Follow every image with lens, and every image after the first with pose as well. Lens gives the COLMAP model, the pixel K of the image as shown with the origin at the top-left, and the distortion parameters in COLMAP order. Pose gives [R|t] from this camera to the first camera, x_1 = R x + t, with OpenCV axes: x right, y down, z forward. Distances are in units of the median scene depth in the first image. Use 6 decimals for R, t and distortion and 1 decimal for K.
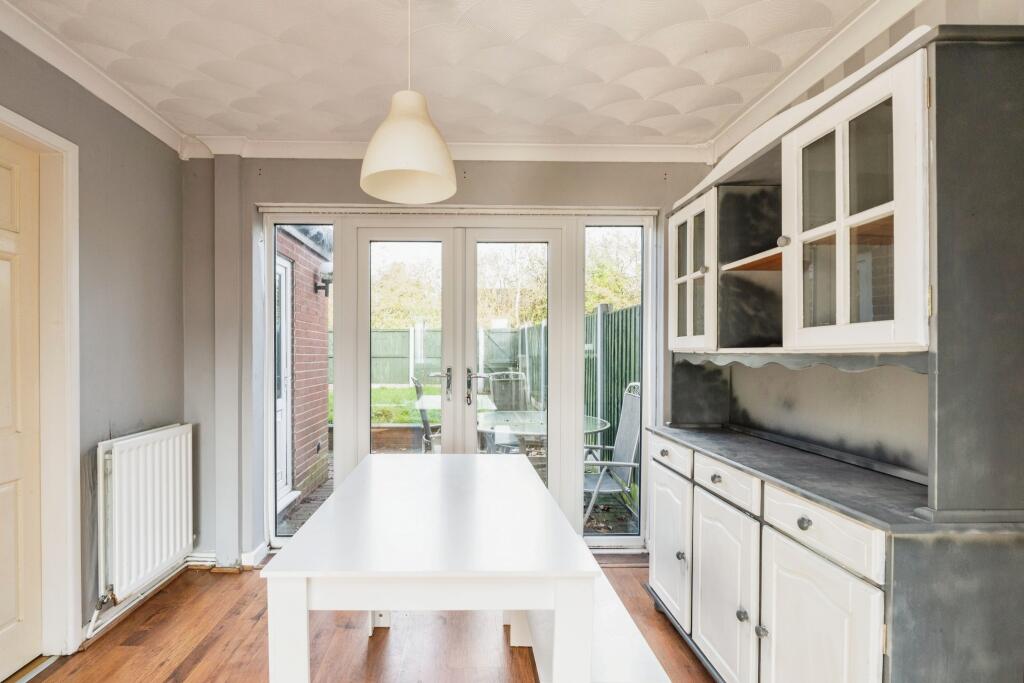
lens RADIAL K [[448.3, 0, 511.9], [0, 448.3, 363.0], [0, 0, 1]] dist [-0.001052, -0.000200]
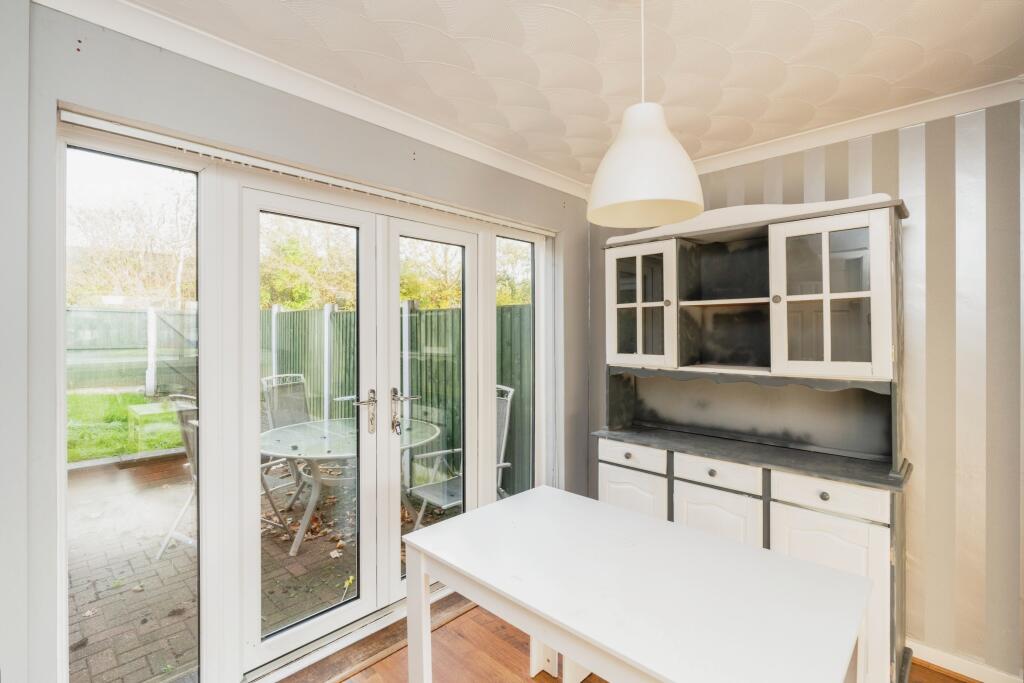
lens RADIAL K [[443.0, 0, 512.0], [0, 443.0, 341.5], [0, 0, 1]] dist [-0.000975, 0.000046]
pose [[0.750158, -0.007263, 0.661219, -0.715322], [0.011135, 0.999937, -0.001649, -0.106837], [-0.661165, 0.008600, 0.750191, 0.373993]]
